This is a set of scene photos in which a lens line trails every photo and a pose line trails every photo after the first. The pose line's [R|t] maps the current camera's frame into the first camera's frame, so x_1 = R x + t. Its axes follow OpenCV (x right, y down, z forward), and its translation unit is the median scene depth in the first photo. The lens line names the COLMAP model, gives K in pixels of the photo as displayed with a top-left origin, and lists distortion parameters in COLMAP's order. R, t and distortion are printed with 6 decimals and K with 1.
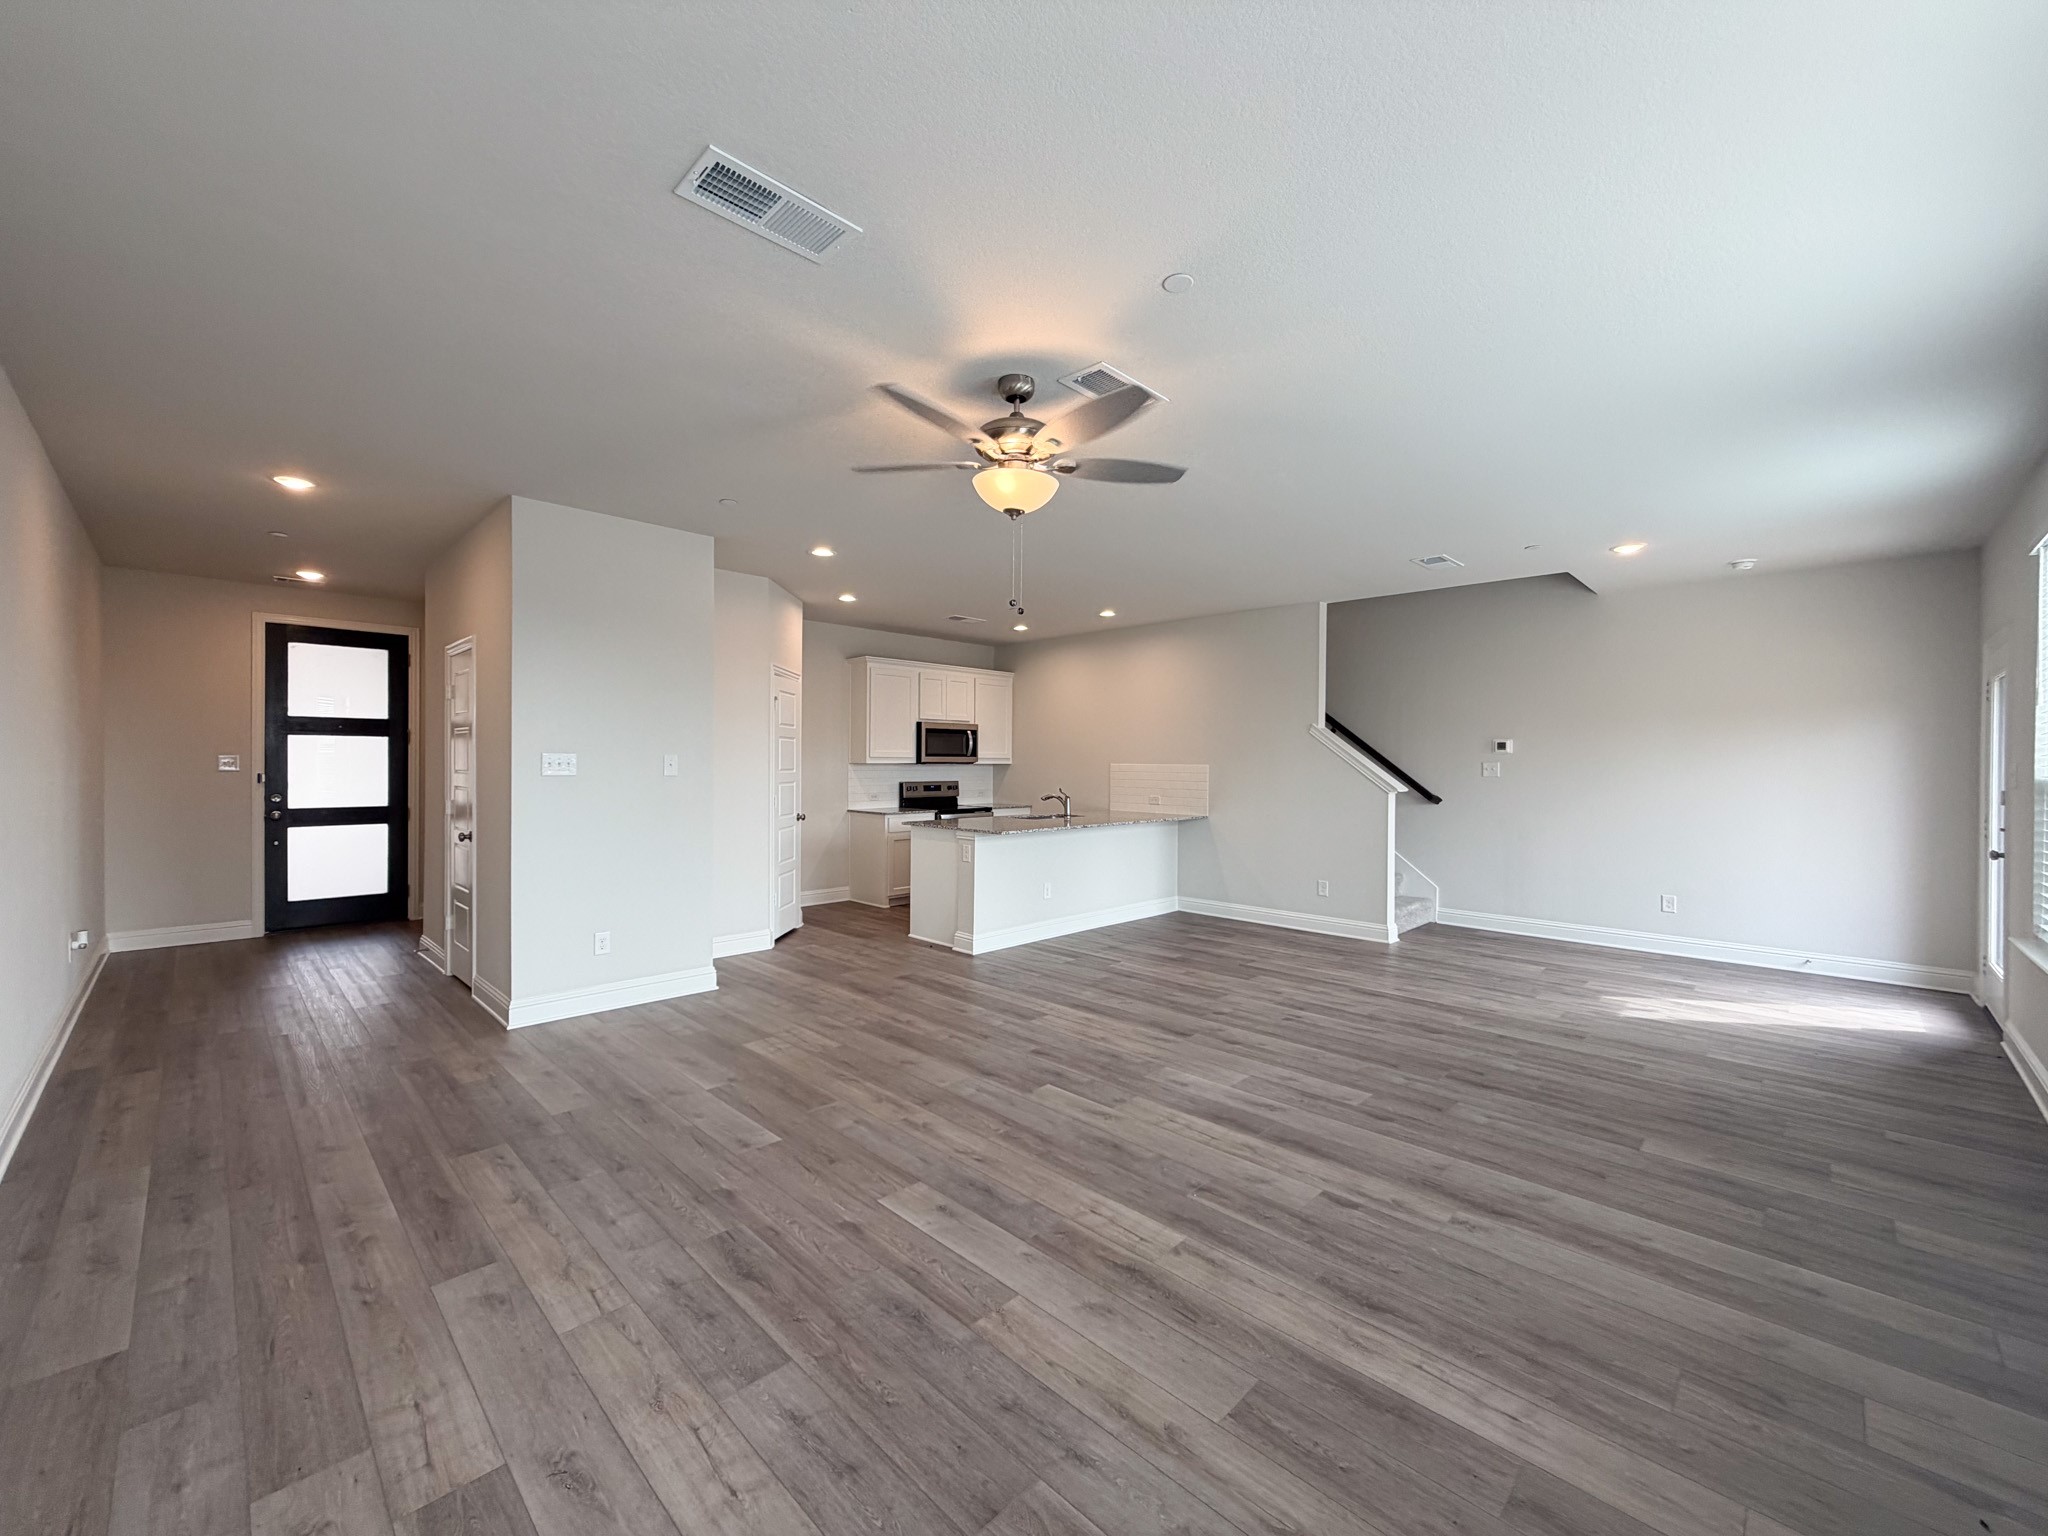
lens RADIAL K [[821.3, 0, 1024.5], [0, 821.3, 760.0], [0, 0, 1]] dist [-0.002803, 0.000077]
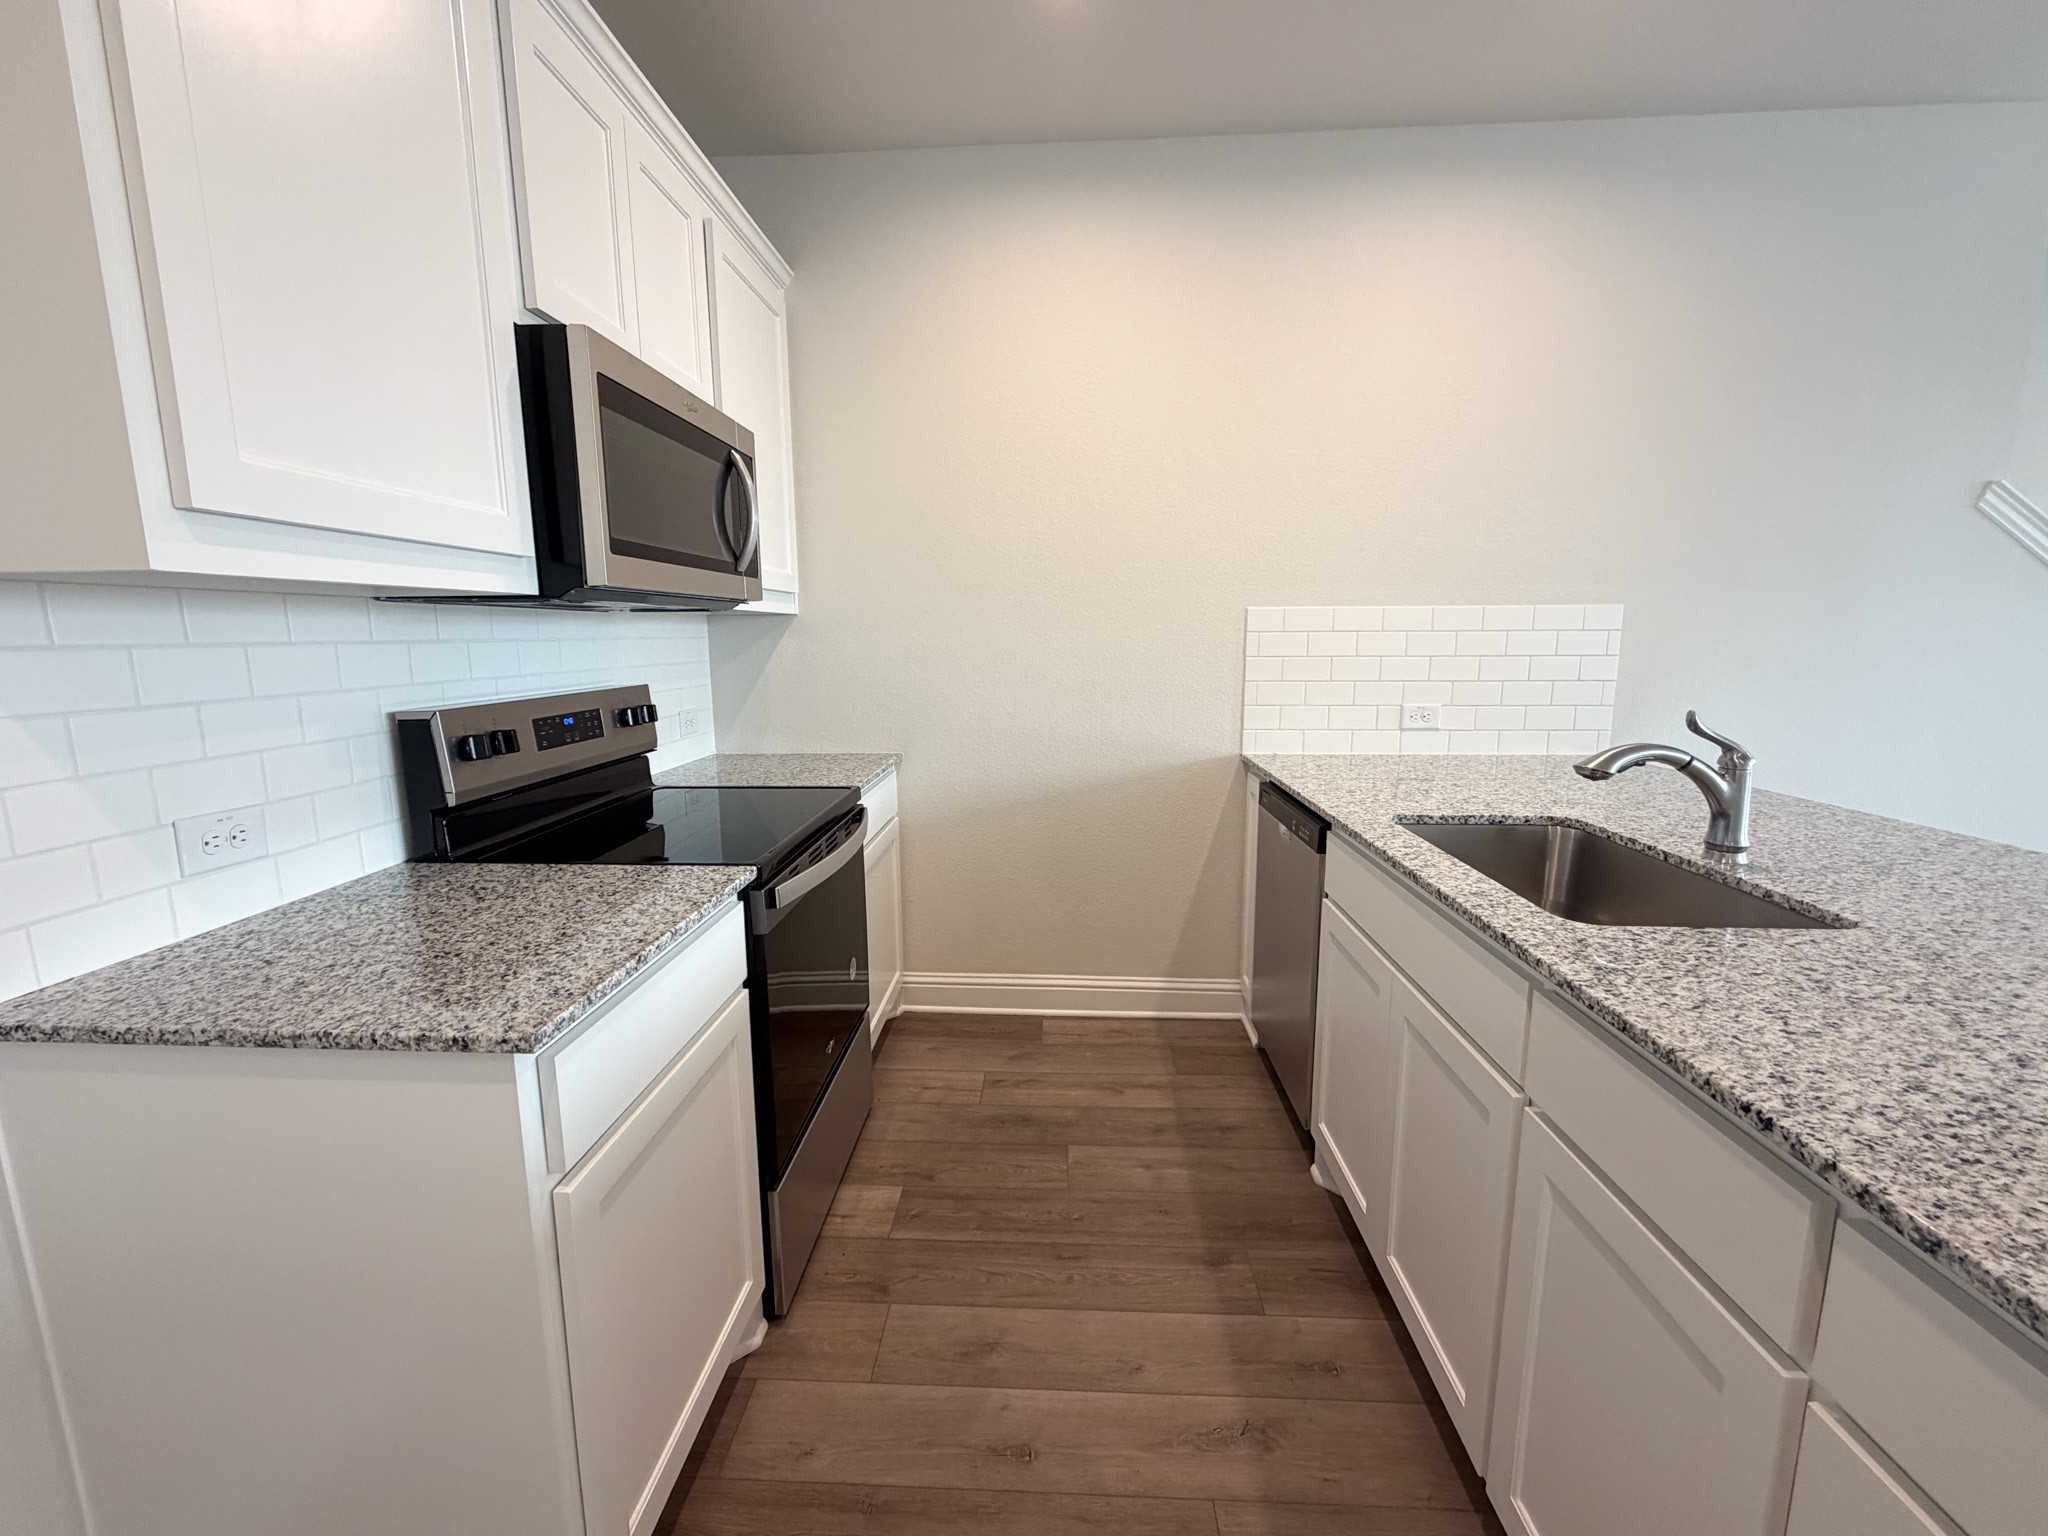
lens RADIAL K [[821.3, 0, 1023.3], [0, 821.3, 764.9], [0, 0, 1]] dist [-0.002803, 0.000077]
pose [[0.739975, -0.117090, 0.662365, -0.182727], [0.012247, 0.986914, 0.160781, 0.012622], [-0.672523, -0.110862, 0.731726, 0.854652]]
